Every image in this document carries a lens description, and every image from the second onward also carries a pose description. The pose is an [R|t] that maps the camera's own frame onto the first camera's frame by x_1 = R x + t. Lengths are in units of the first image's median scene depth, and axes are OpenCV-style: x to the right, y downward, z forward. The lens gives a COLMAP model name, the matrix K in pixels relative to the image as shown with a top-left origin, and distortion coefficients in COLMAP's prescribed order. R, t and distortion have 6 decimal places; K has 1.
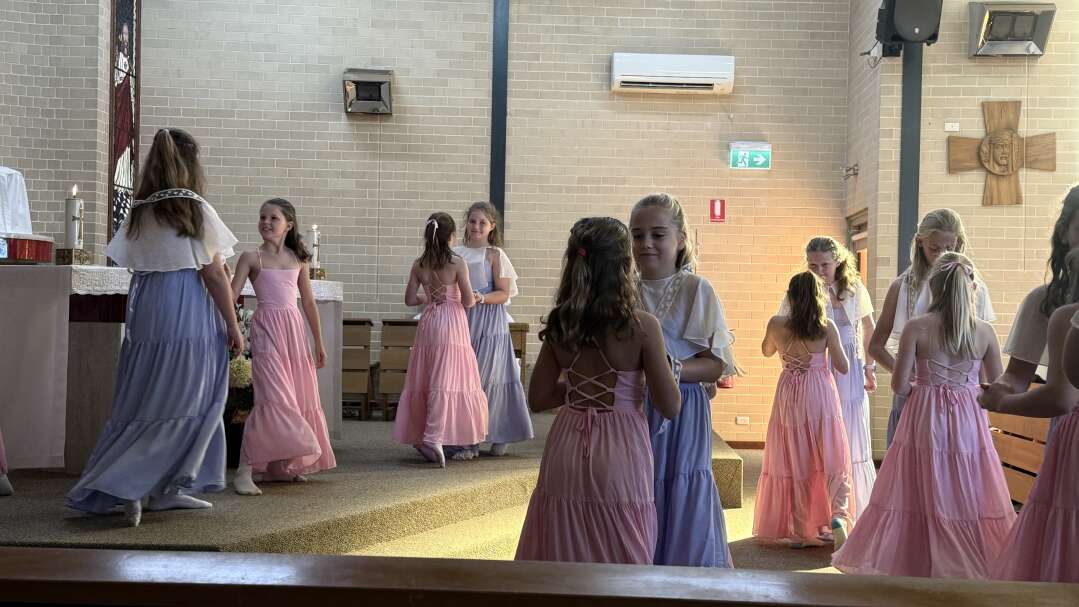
lens RADIAL K [[1312.7, 0, 544.5], [0, 1312.7, 308.4], [0, 0, 1]] dist [0.203569, -0.434932]
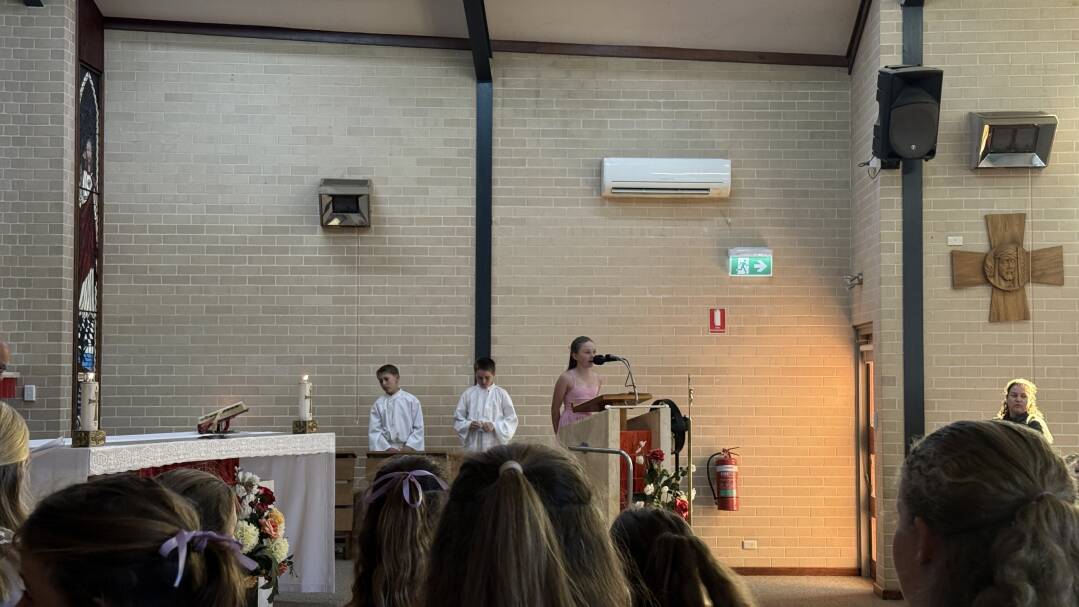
lens RADIAL K [[1596.4, 0, 543.9], [0, 1596.4, 309.6], [0, 0, 1]] dist [0.165347, -0.099169]
pose [[0.999784, -0.018315, 0.009828, -0.003838], [0.018627, 0.999292, -0.032675, -0.048915], [-0.009222, 0.032851, 0.999418, -0.146220]]
